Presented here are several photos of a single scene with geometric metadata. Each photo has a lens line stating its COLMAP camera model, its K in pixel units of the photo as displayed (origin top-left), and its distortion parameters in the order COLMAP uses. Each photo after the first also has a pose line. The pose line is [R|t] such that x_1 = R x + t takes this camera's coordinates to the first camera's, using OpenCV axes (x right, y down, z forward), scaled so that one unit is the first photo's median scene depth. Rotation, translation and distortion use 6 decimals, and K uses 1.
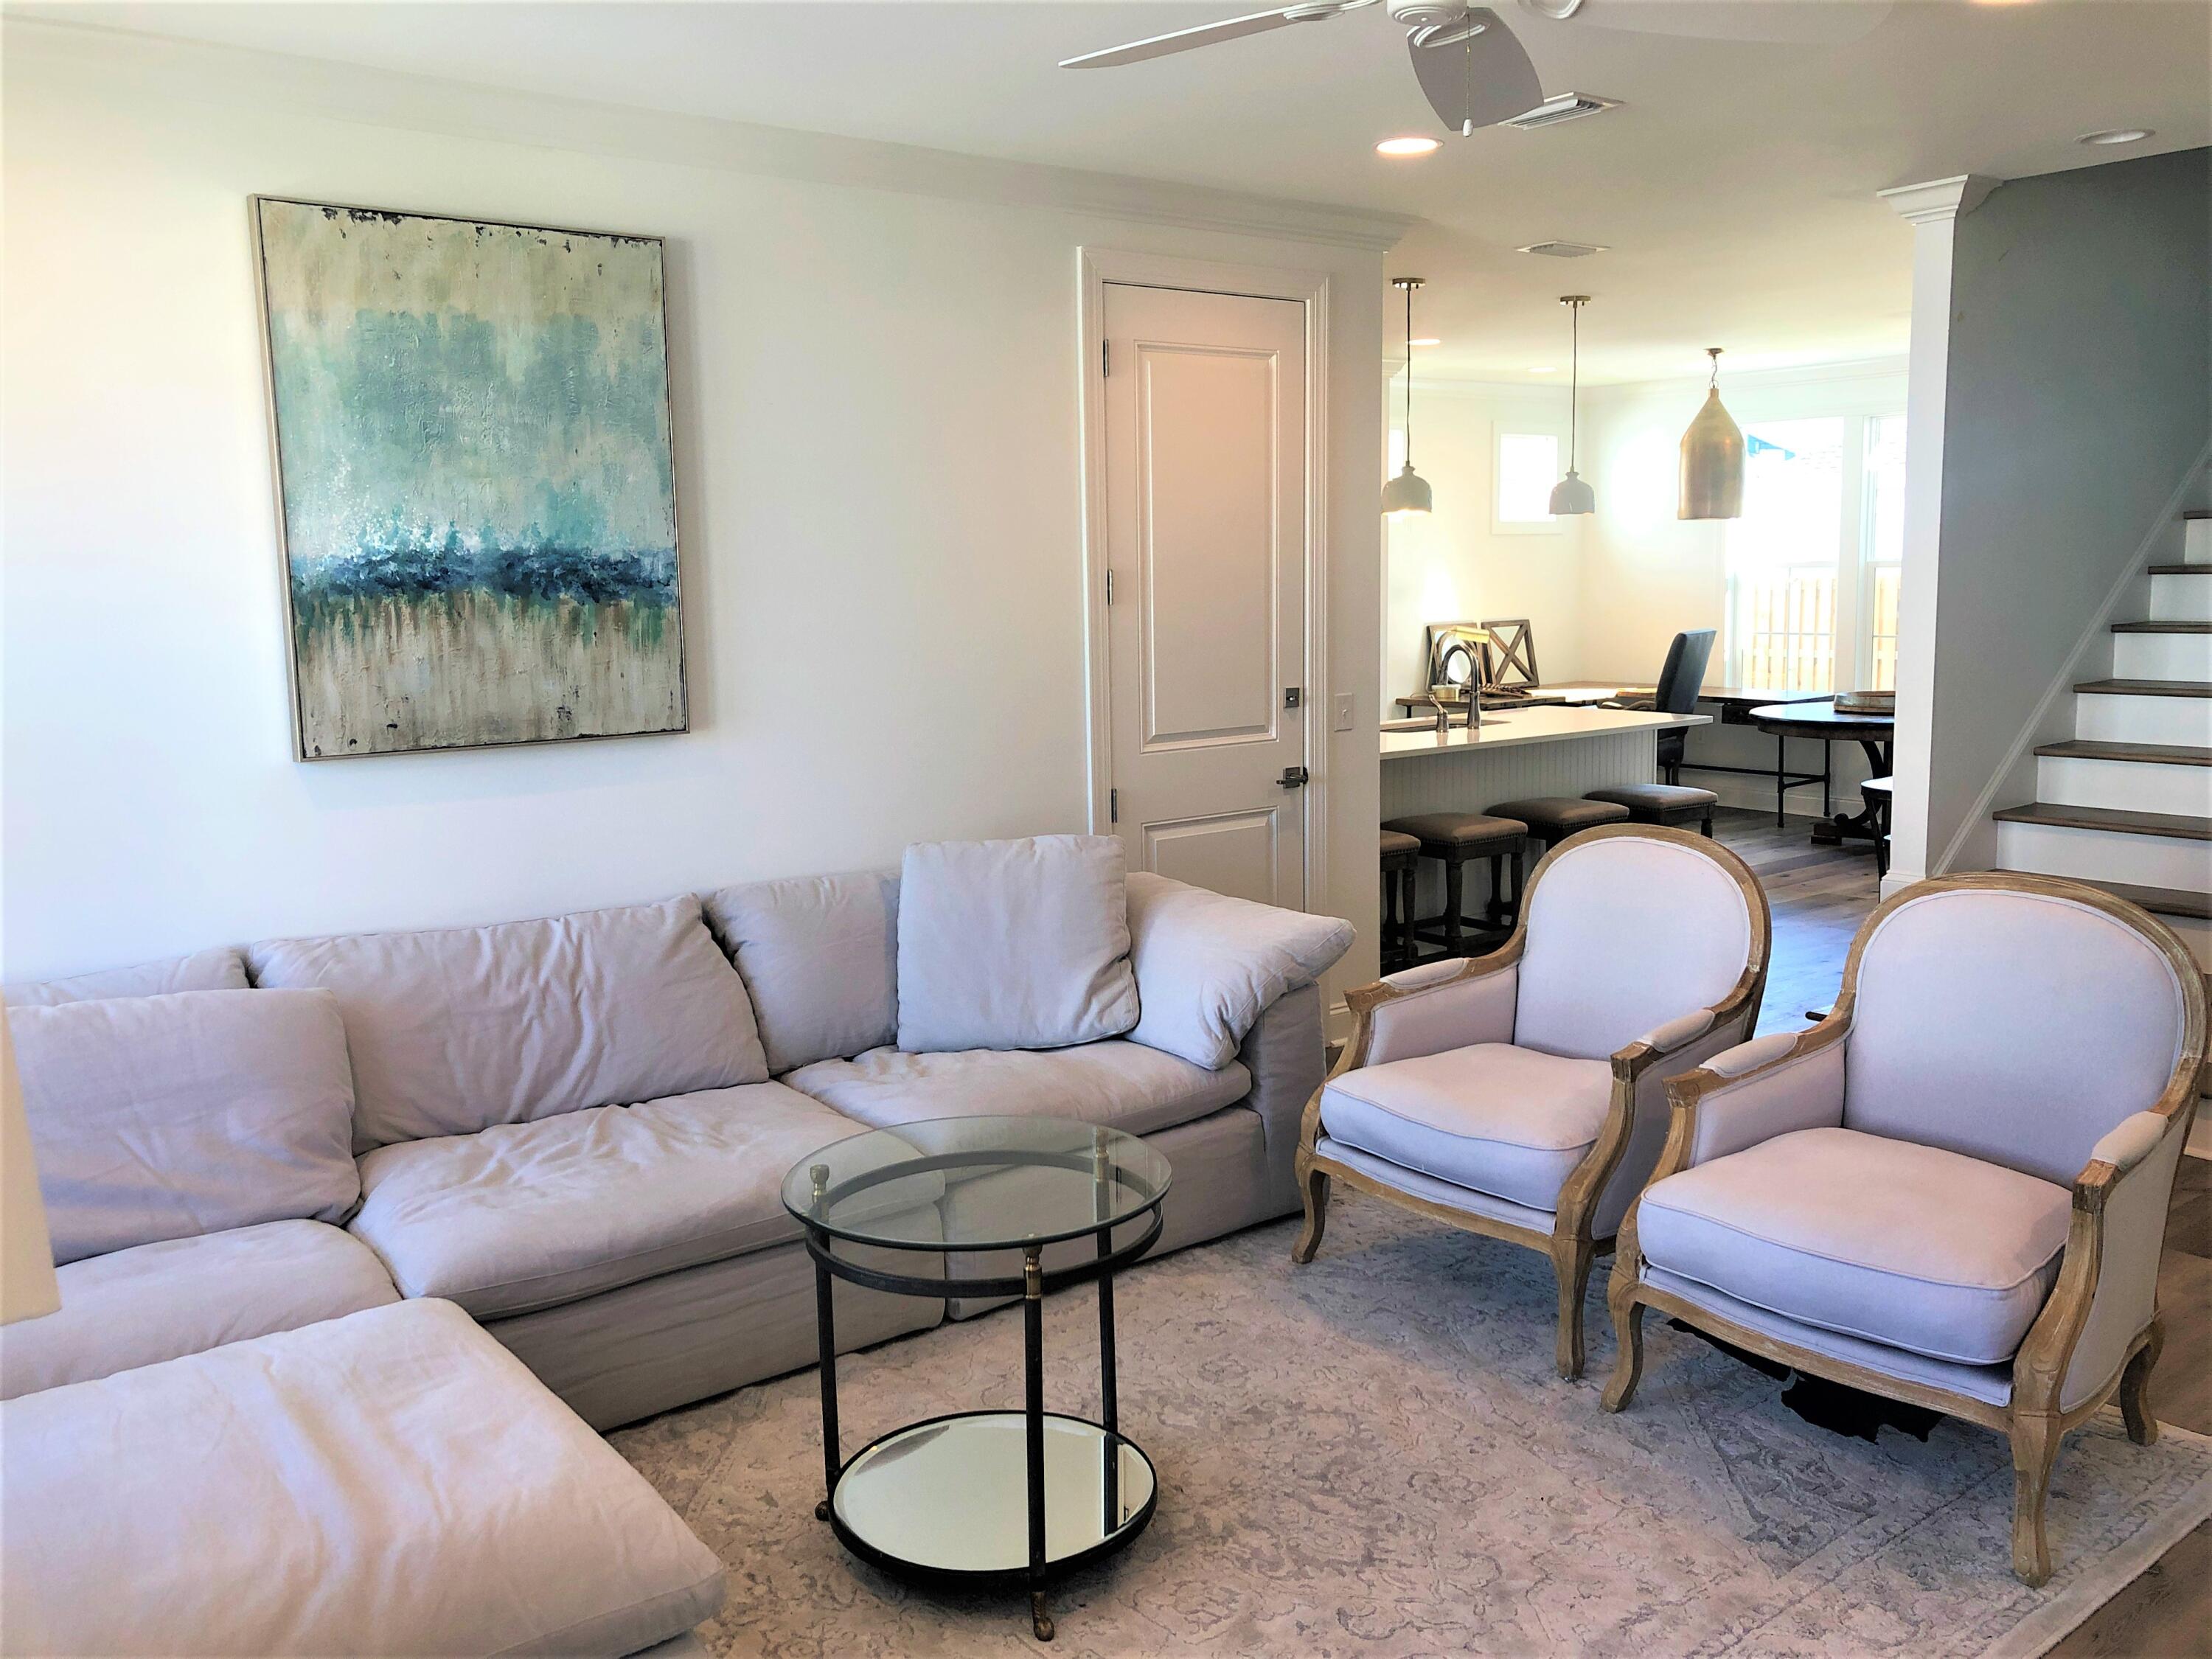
lens RADIAL K [[1823.2, 0, 1118.8], [0, 1823.2, 819.5], [0, 0, 1]] dist [0.009880, 0.010462]
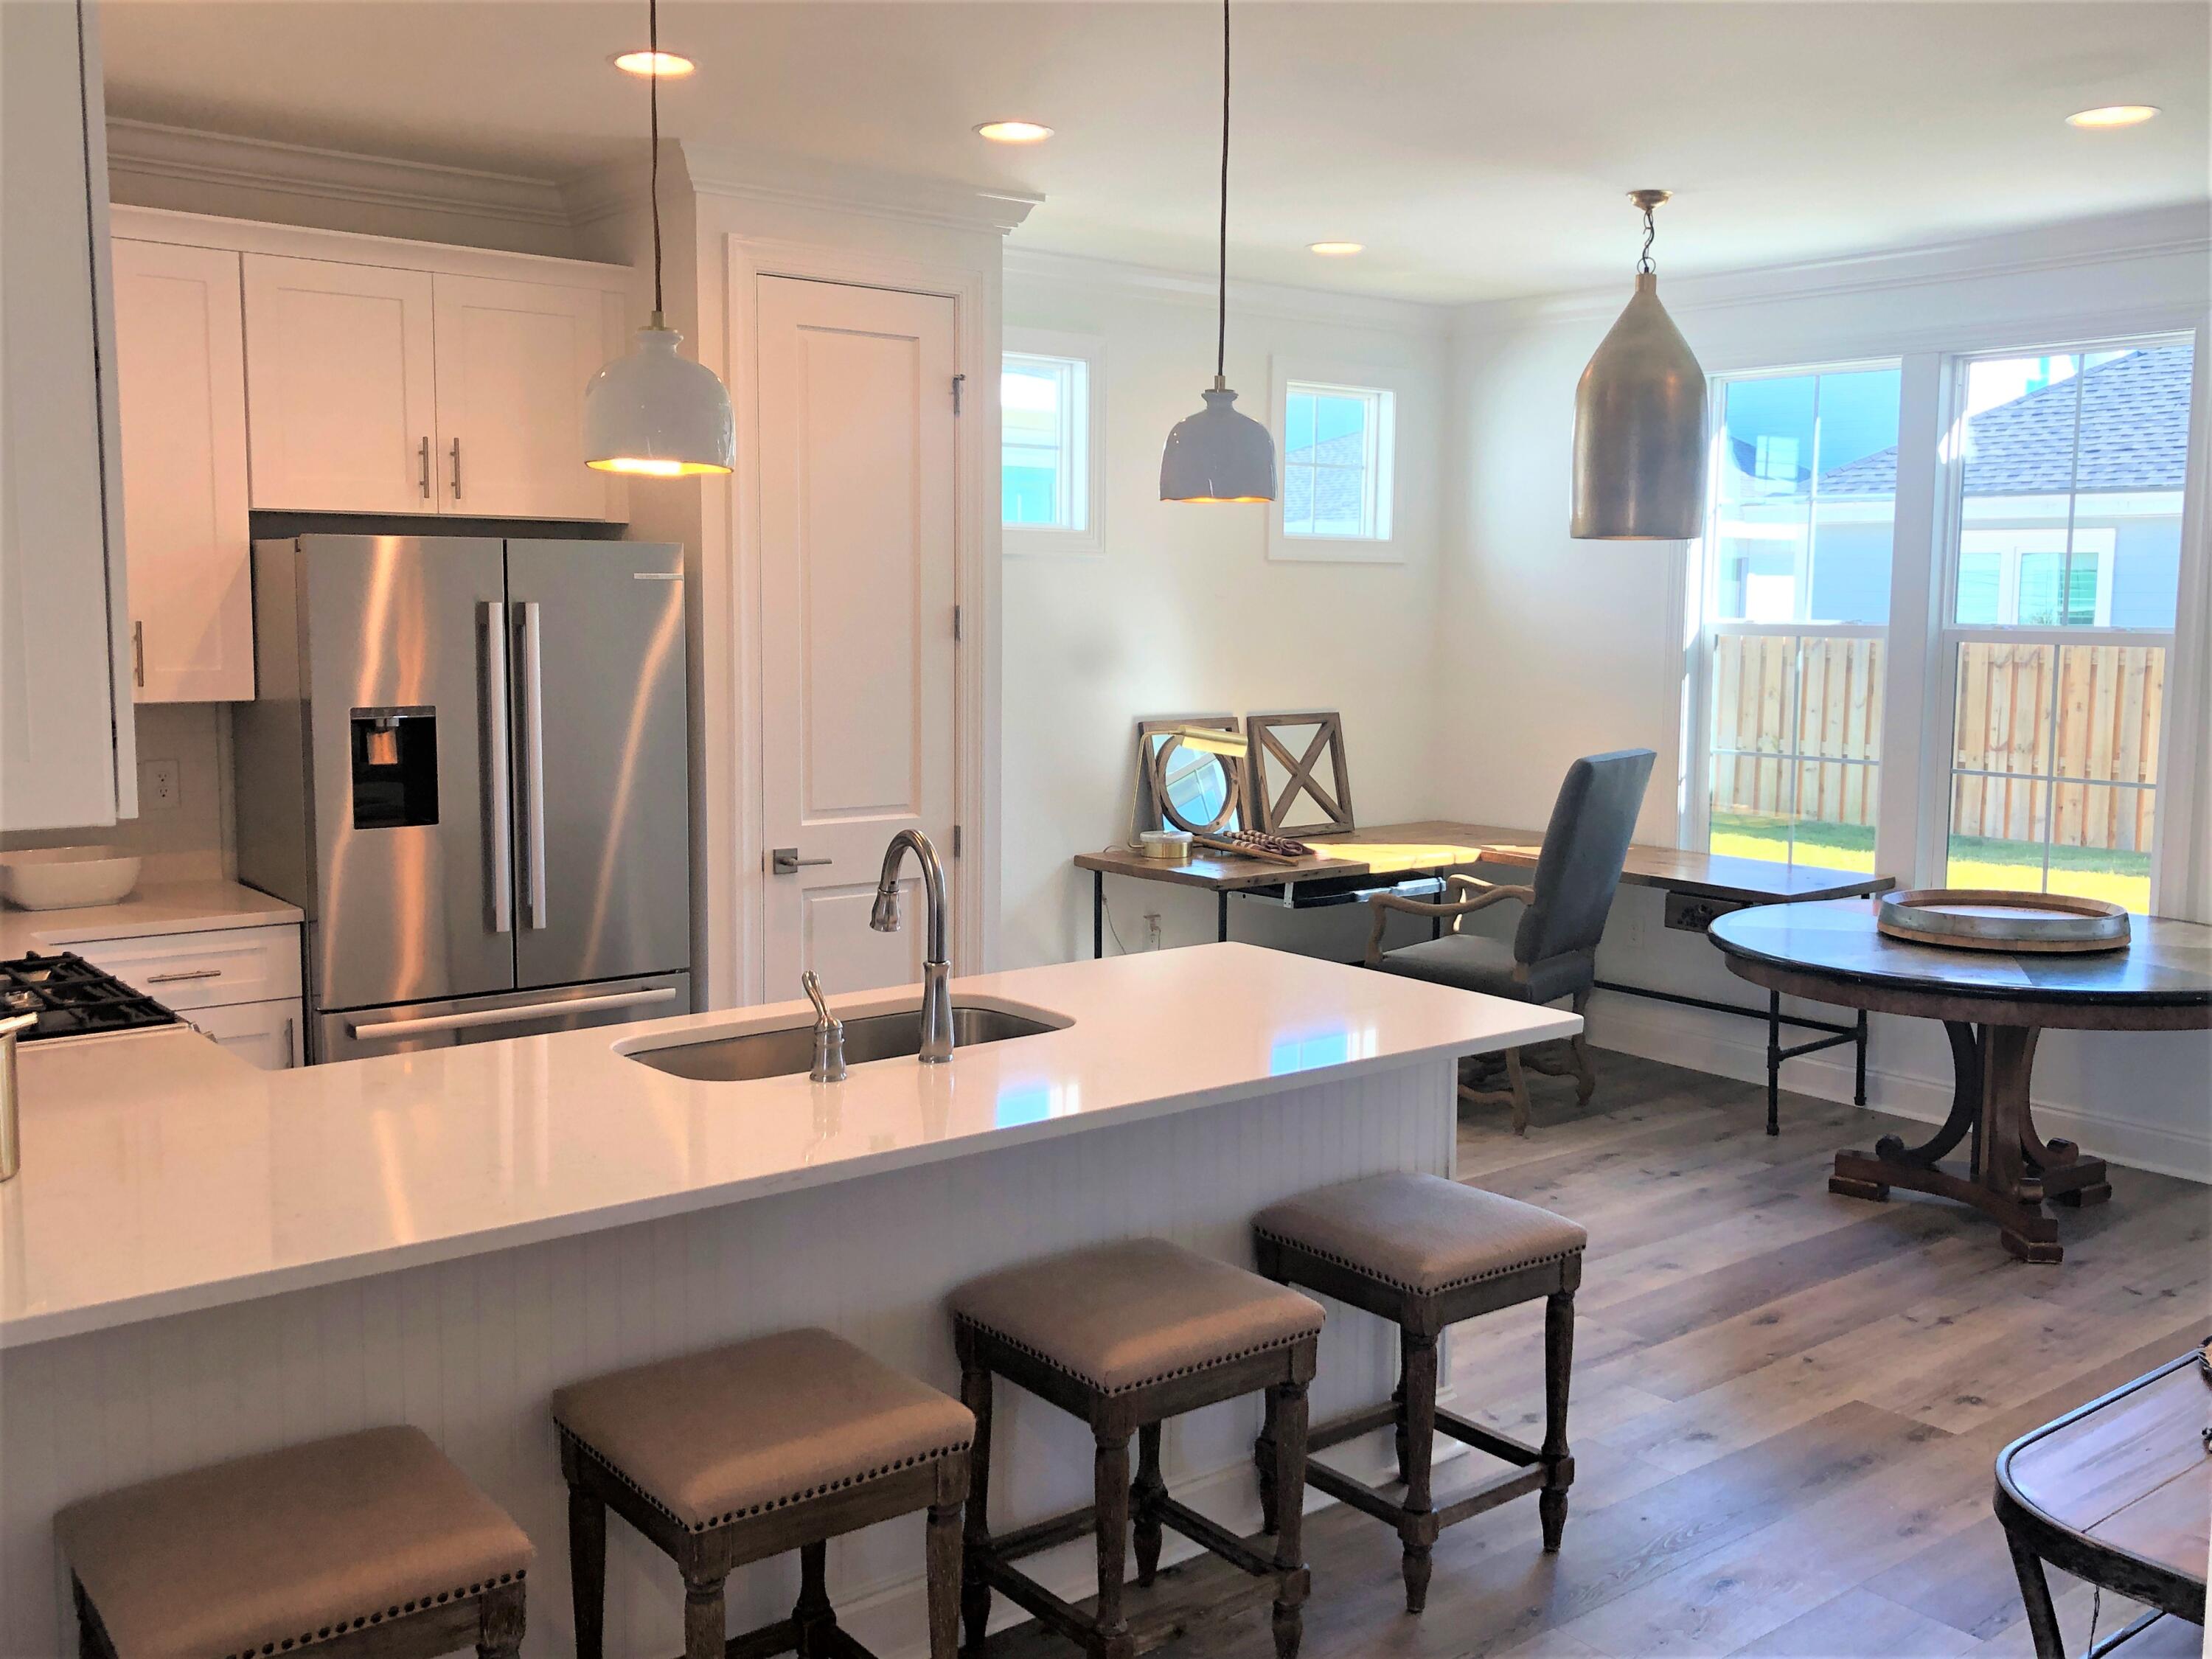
lens RADIAL K [[2033.8, 0, 1105.3], [0, 2033.8, 824.4], [0, 0, 1]] dist [0.003292, 0.000000]
pose [[0.999582, 0.024192, 0.015858, 0.159494], [-0.023772, 0.999375, -0.026161, -0.063330], [-0.016481, 0.025773, 0.999532, 0.417201]]
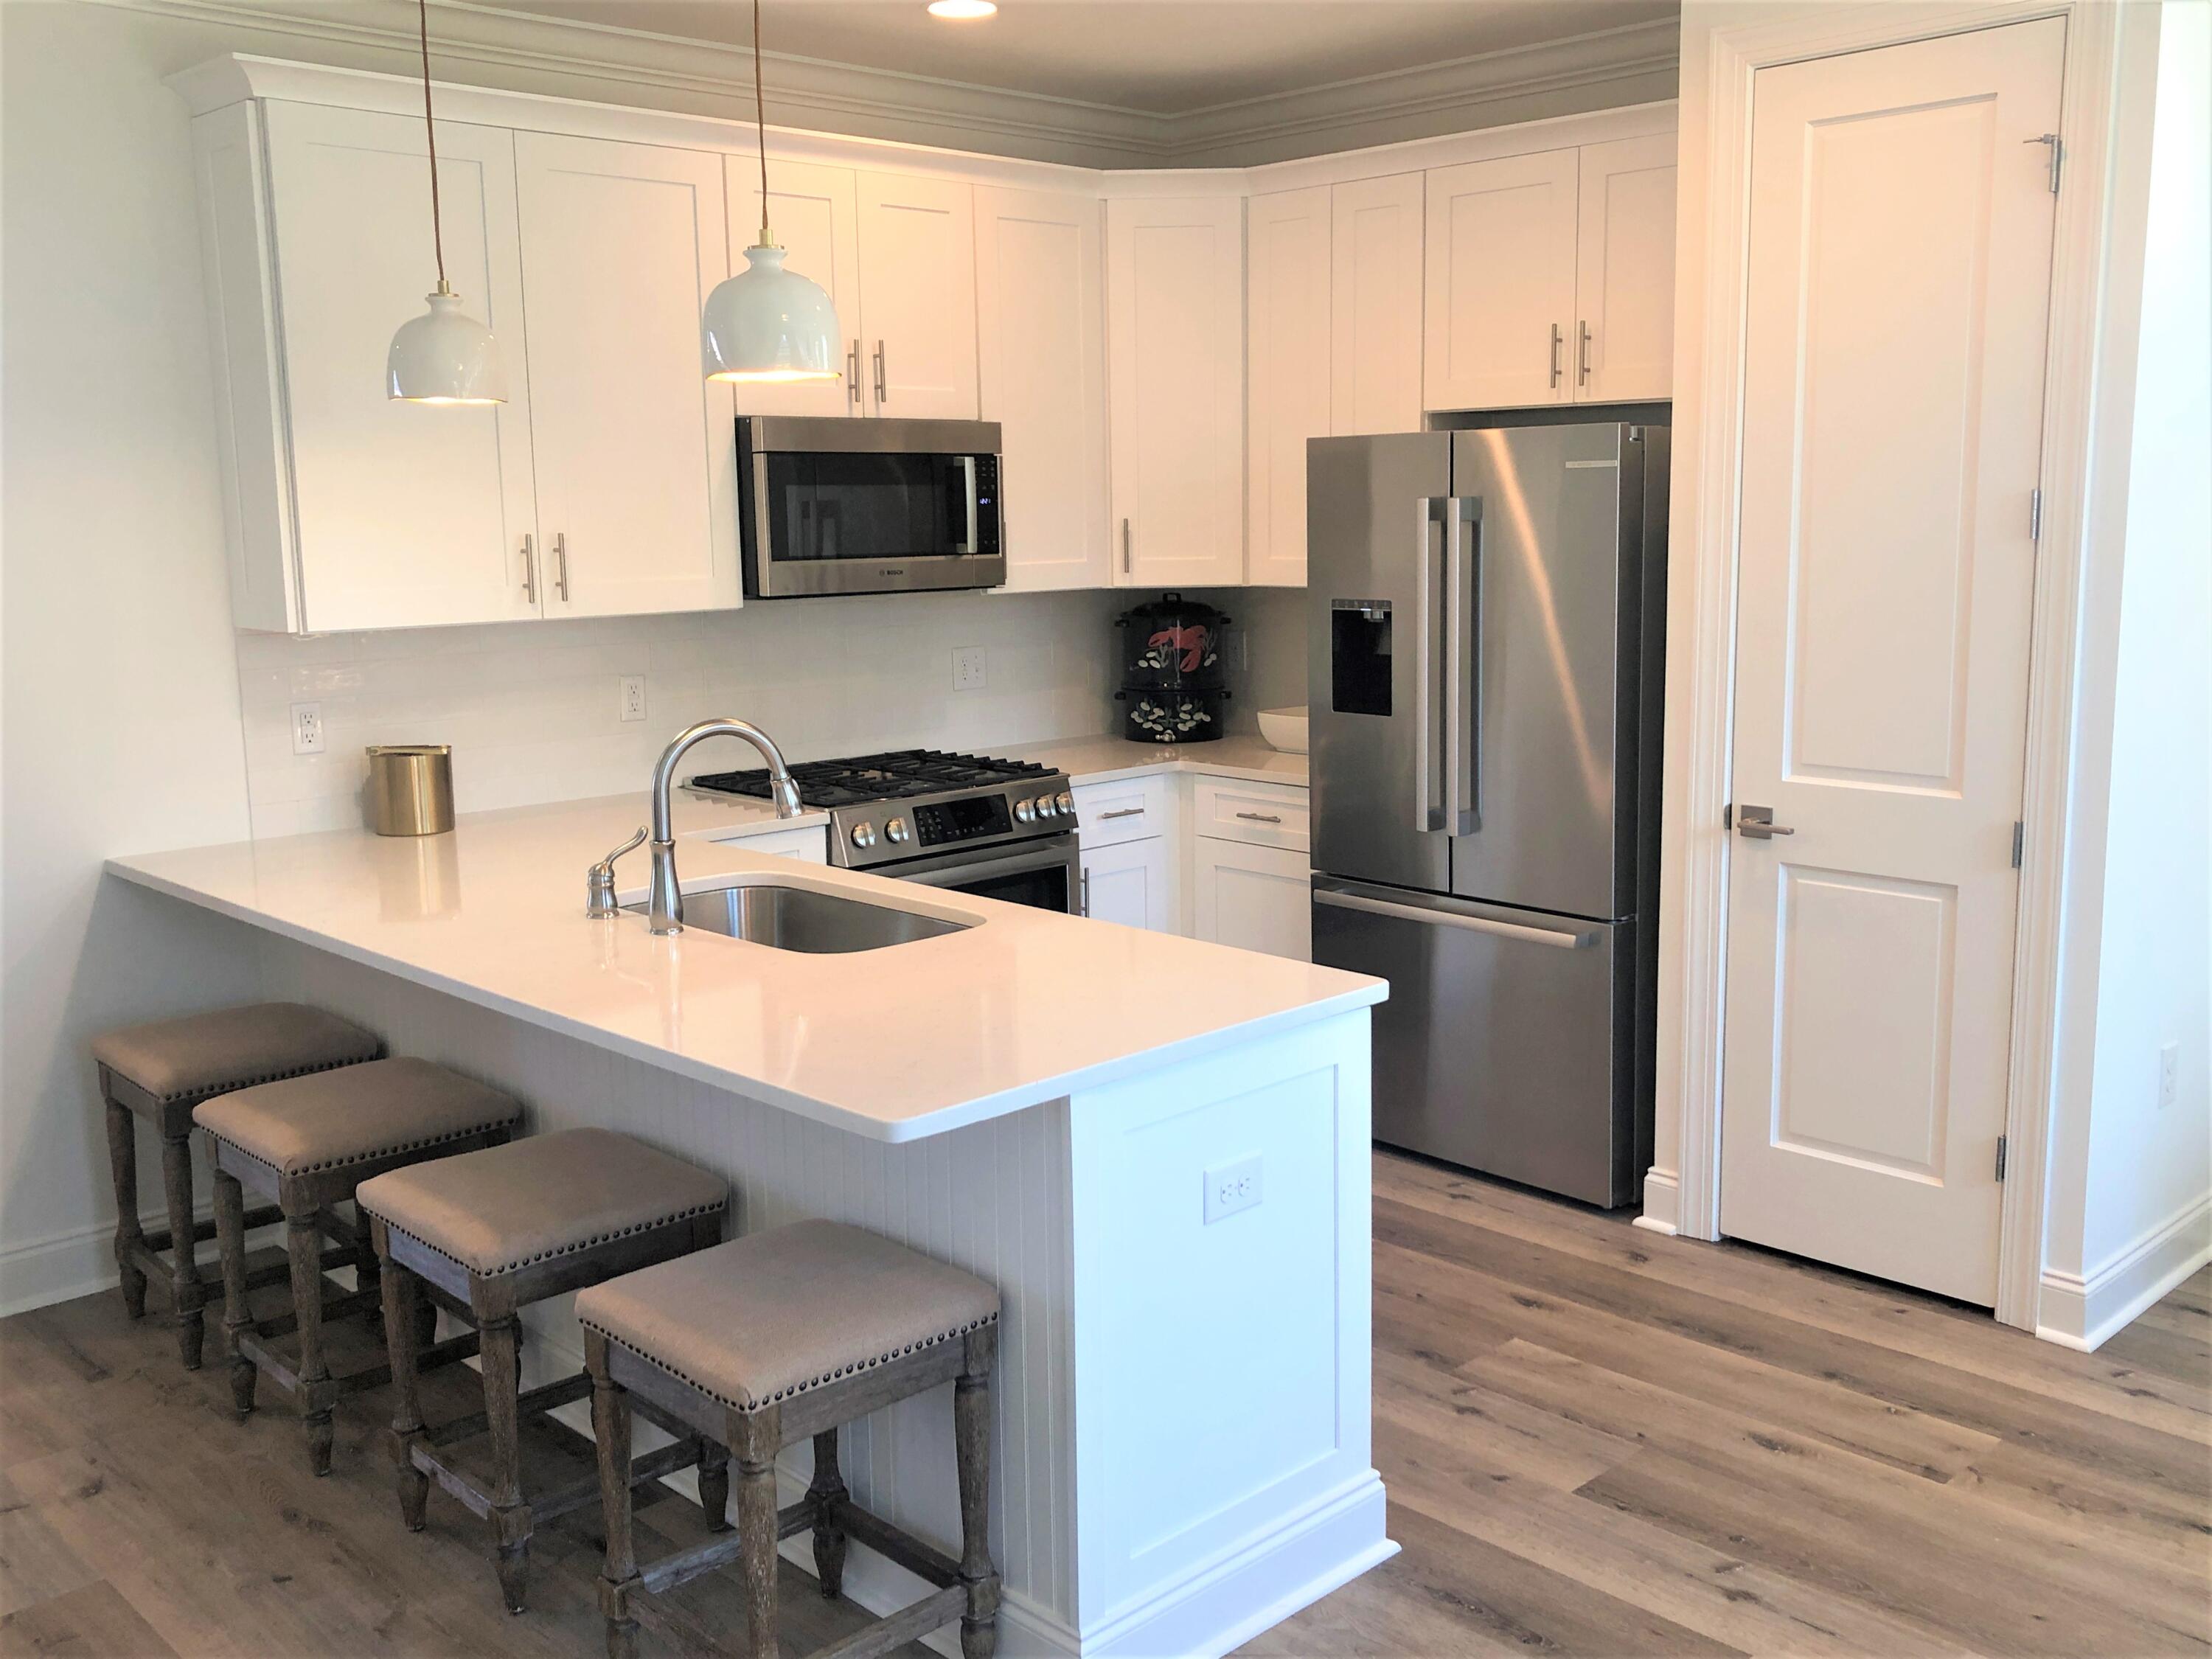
lens RADIAL K [[2033.8, 0, 1110.0], [0, 2033.8, 828.2], [0, 0, 1]] dist [0.003292, 0.000000]
pose [[0.095456, 0.175552, -0.979832, 0.501915], [-0.126659, 0.978468, 0.162968, -0.118963], [0.987343, 0.108549, 0.115635, 0.791626]]
